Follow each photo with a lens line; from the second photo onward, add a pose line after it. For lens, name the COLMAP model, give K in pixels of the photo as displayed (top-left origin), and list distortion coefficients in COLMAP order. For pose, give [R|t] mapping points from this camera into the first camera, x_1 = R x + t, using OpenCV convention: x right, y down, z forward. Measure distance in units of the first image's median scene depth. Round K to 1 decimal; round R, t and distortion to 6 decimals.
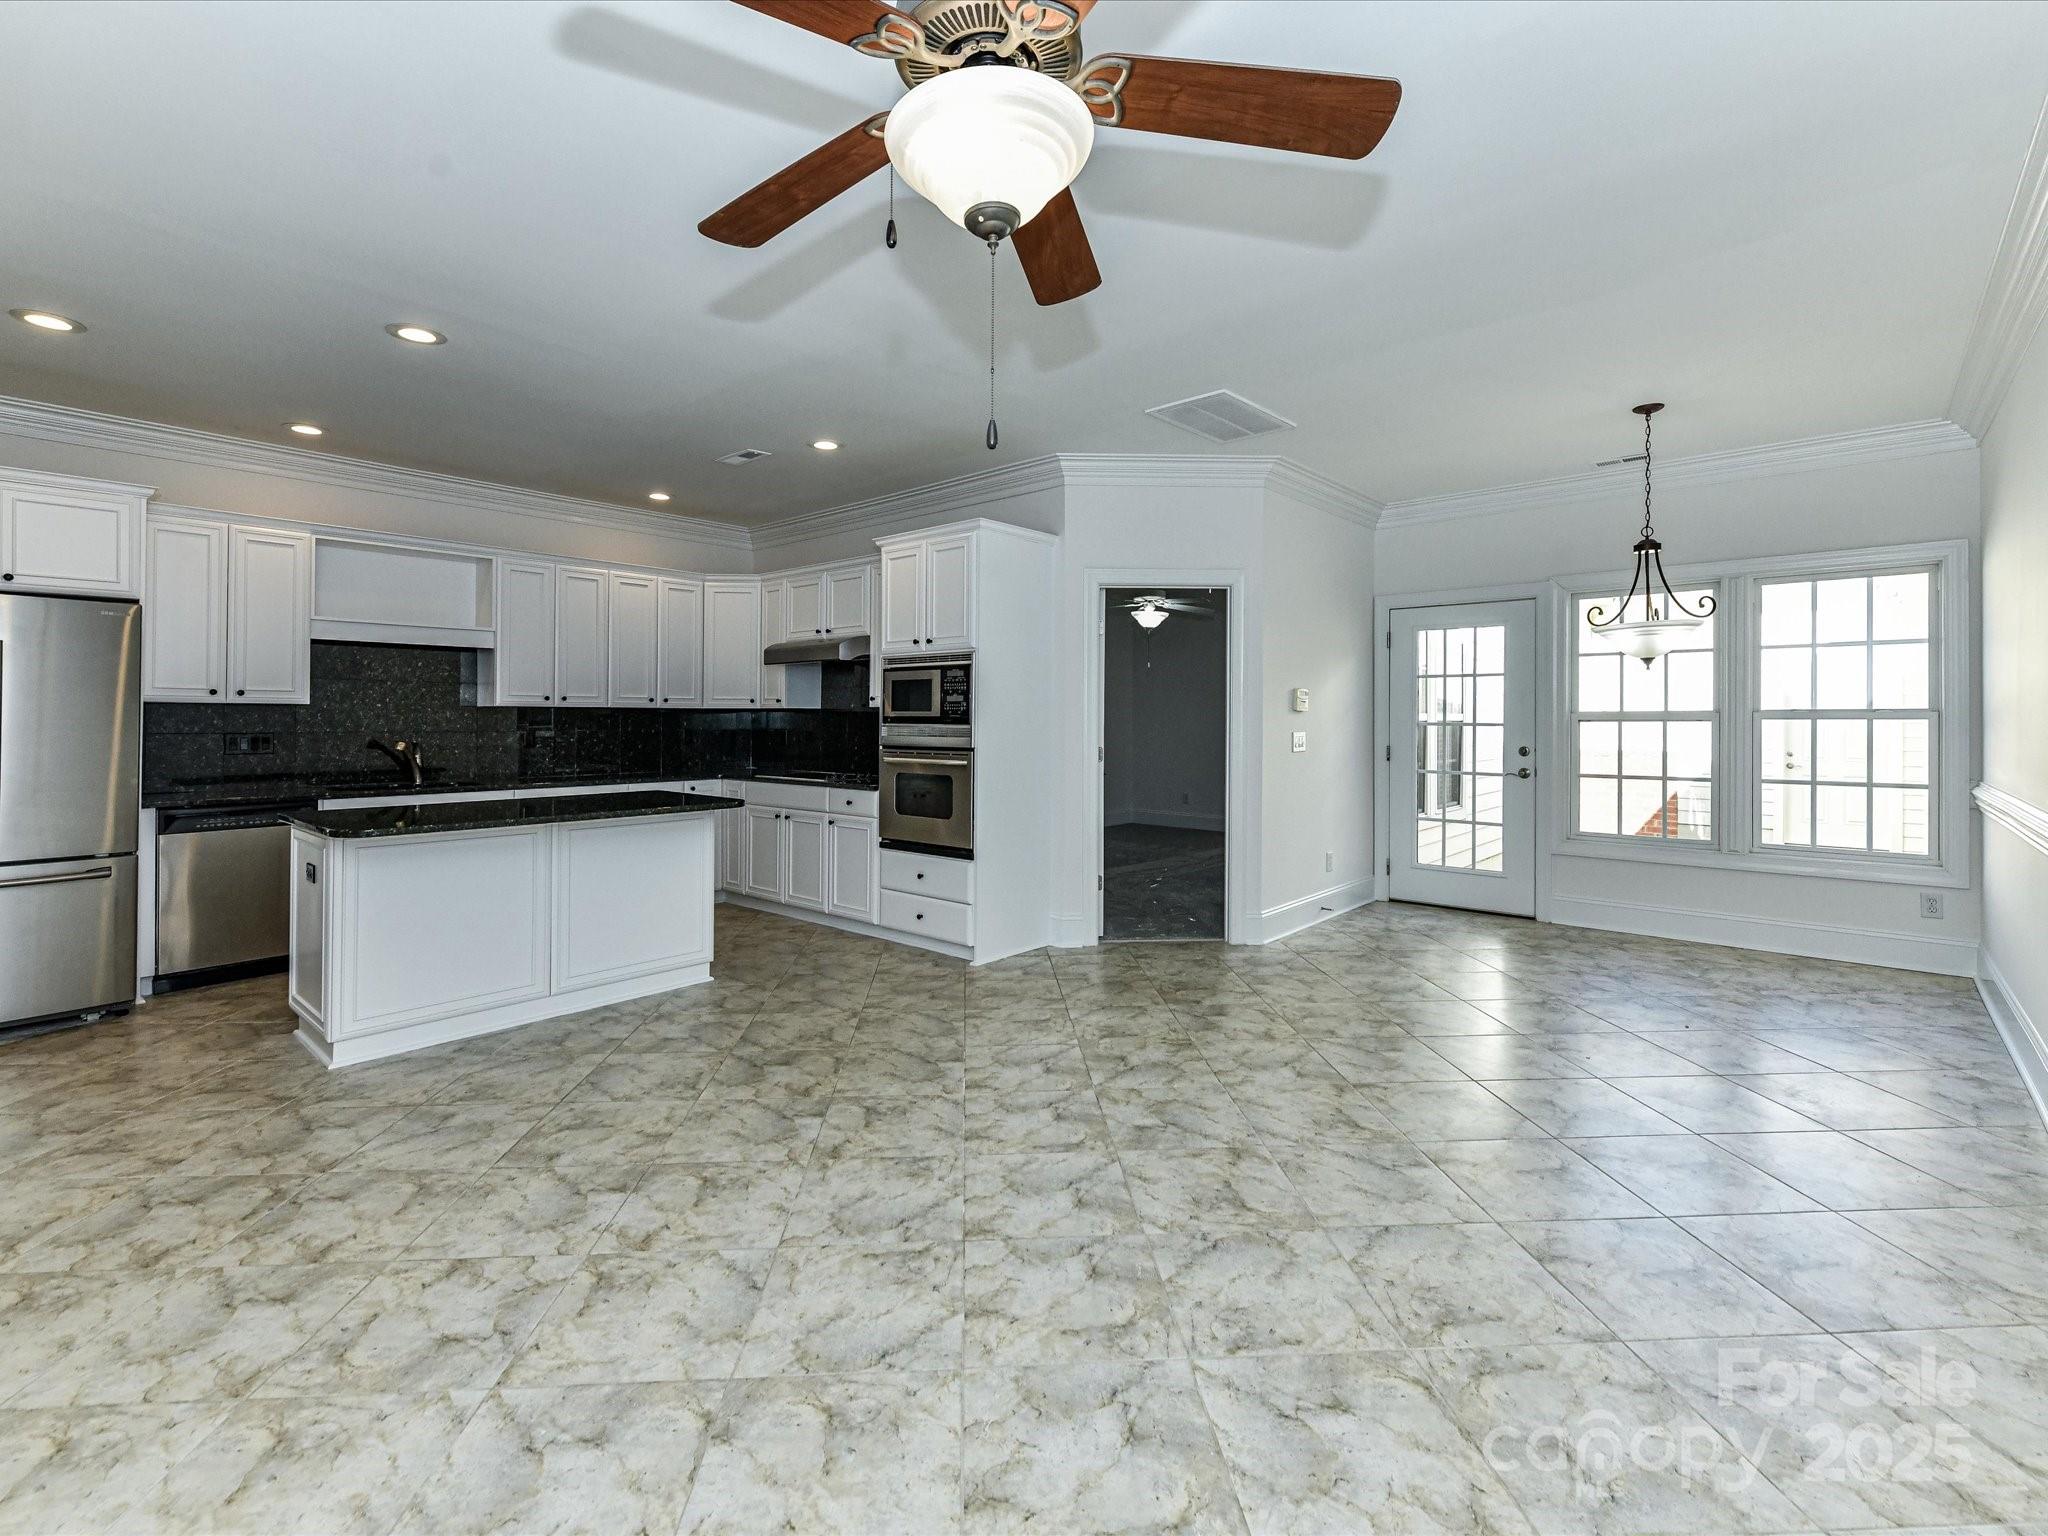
lens RADIAL K [[917.9, 0, 1021.5], [0, 917.9, 718.2], [0, 0, 1]] dist [0.002425, 0.000172]
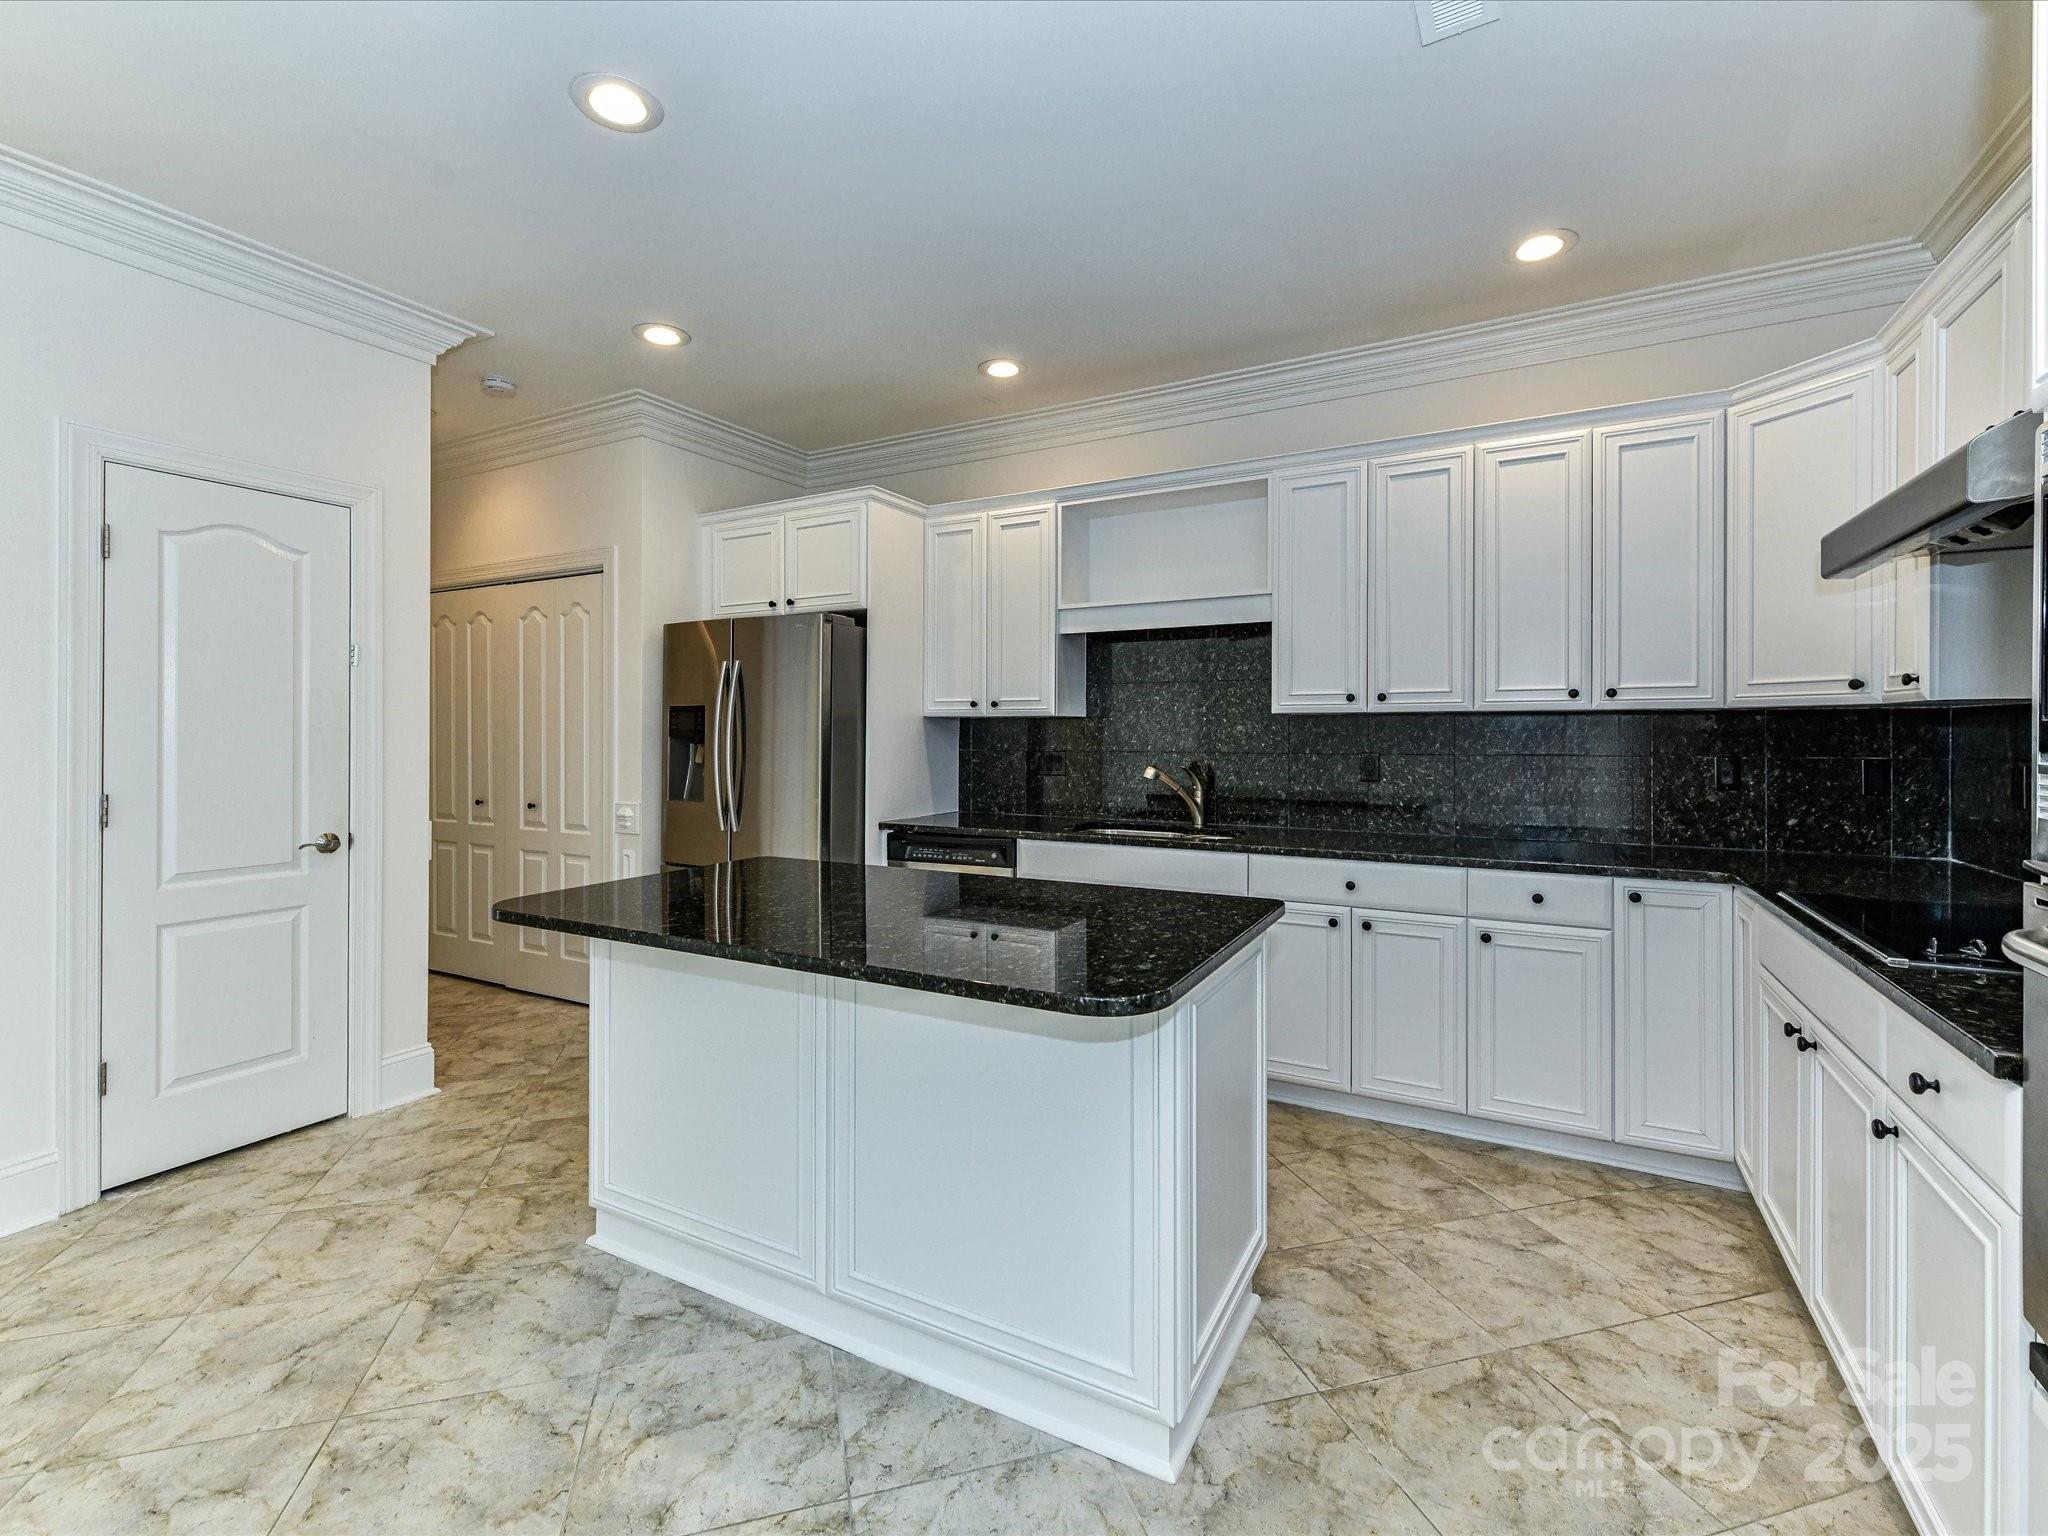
lens RADIAL K [[913.0, 0, 1026.9], [0, 913.0, 732.2], [0, 0, 1]] dist [0.002654, 0.000016]
pose [[0.215998, -0.003143, -0.976389, -0.009970], [0.002974, 0.999992, -0.002561, 0.001012], [0.976389, -0.002350, 0.216006, 1.179501]]
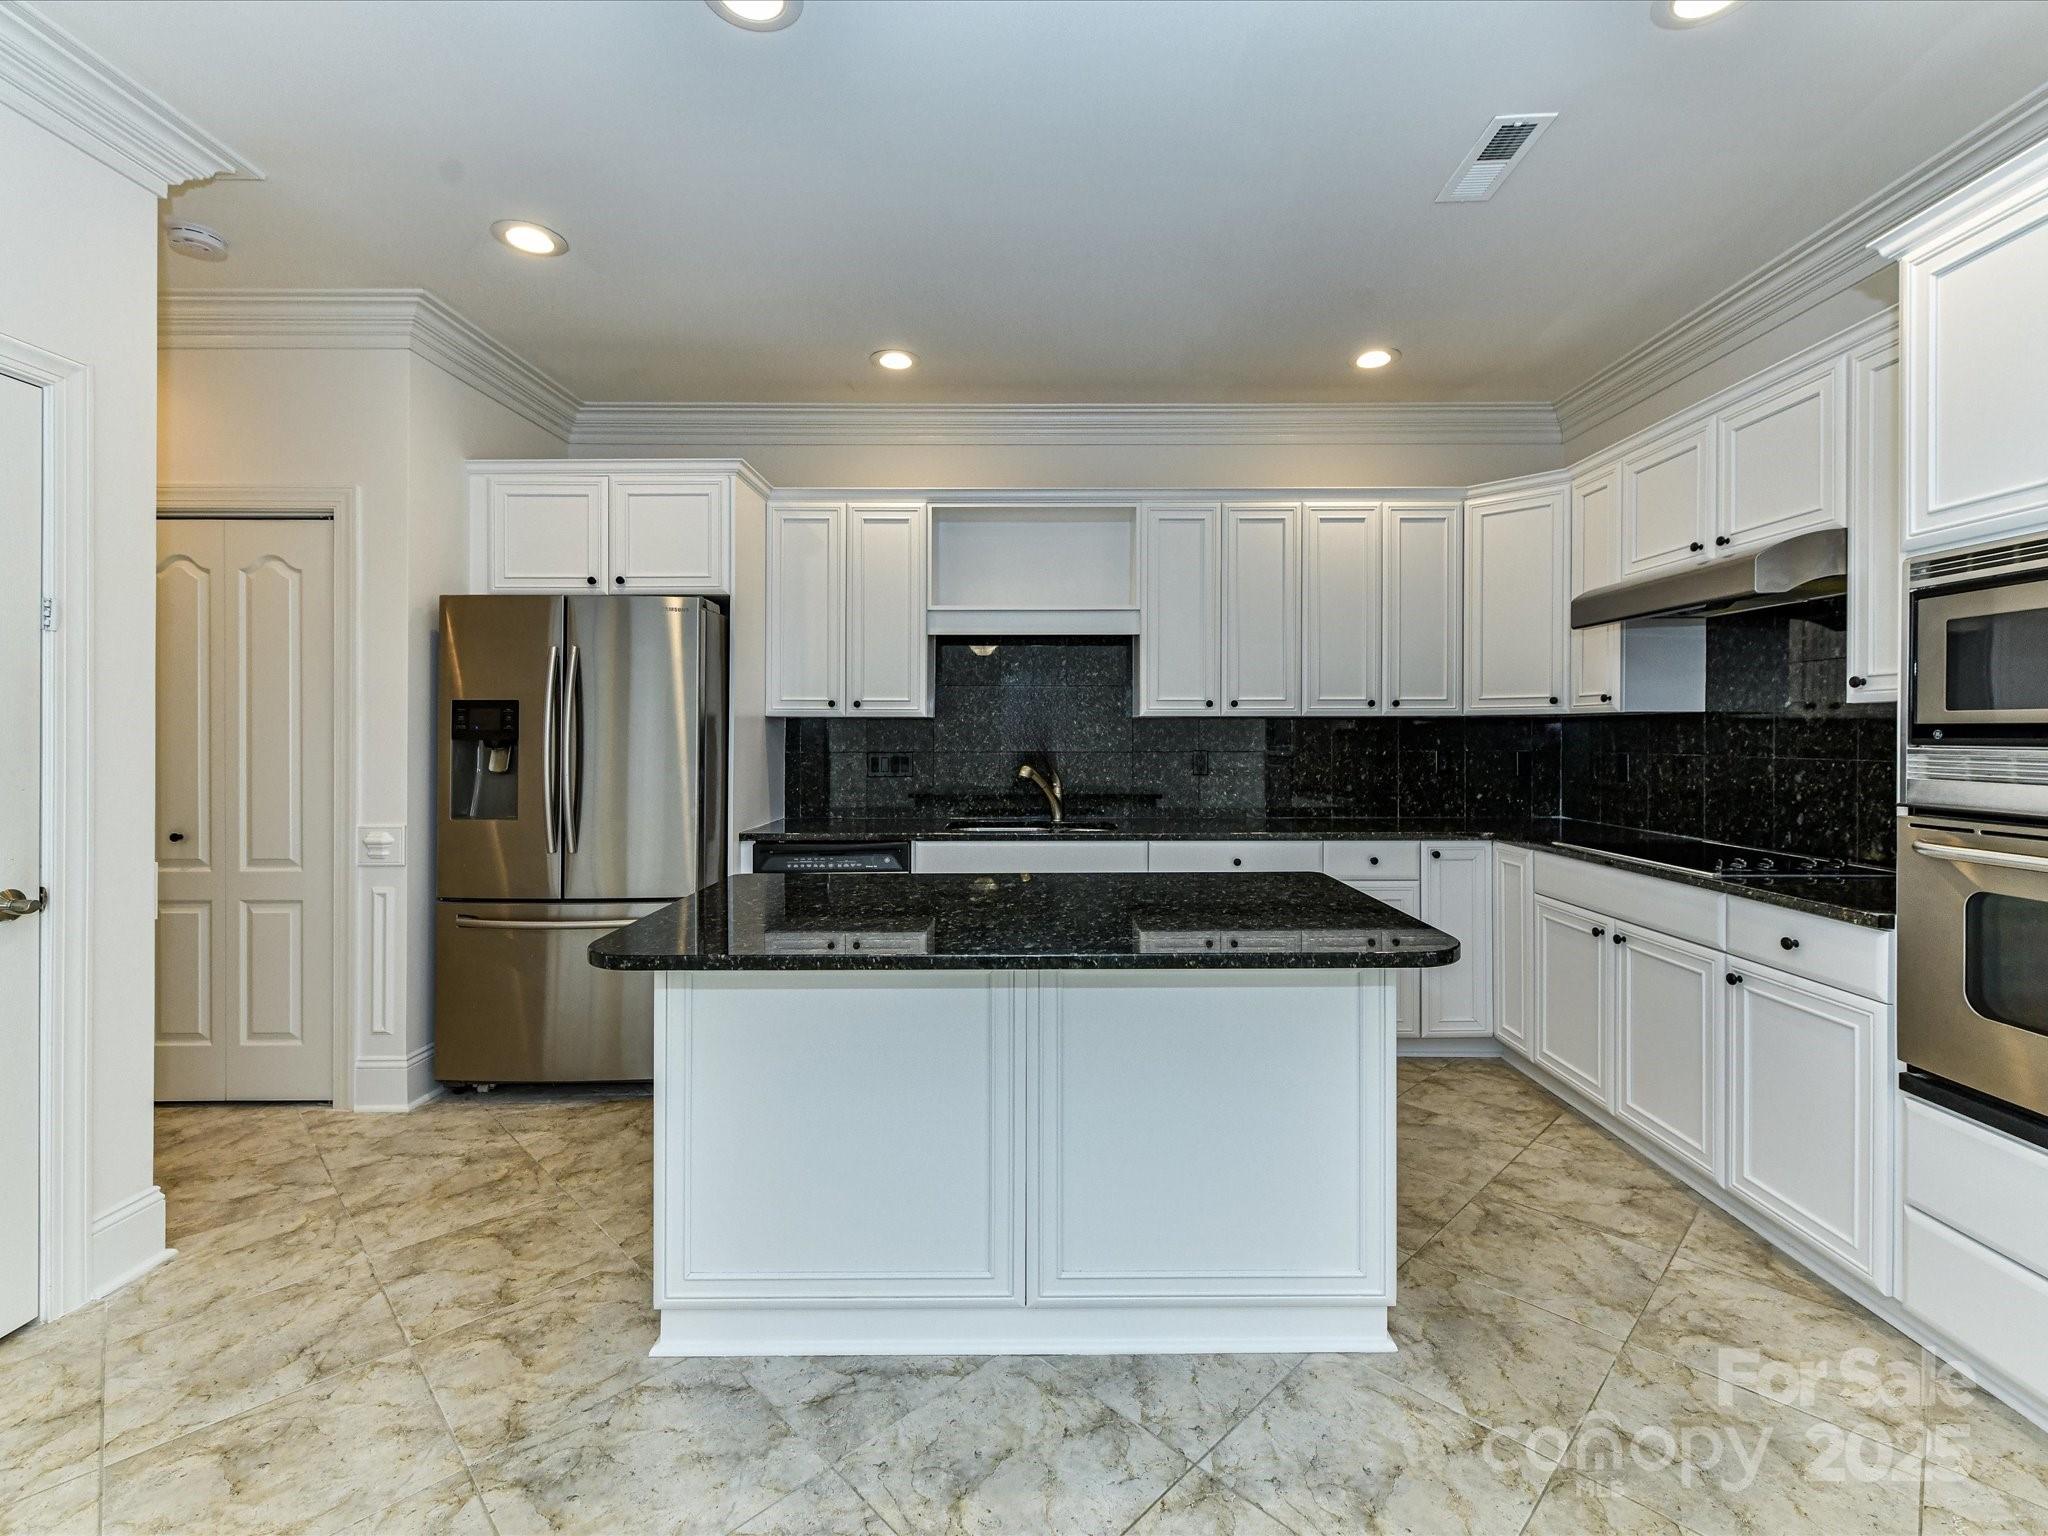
lens RADIAL K [[907.4, 0, 1044.0], [0, 907.4, 735.4], [0, 0, 1]] dist [0.002254, -0.000890]
pose [[0.661092, -0.002201, -0.750302, -0.172961], [0.003979, 0.999992, 0.000573, 0.001107], [0.750295, -0.003364, 0.661095, 0.817370]]
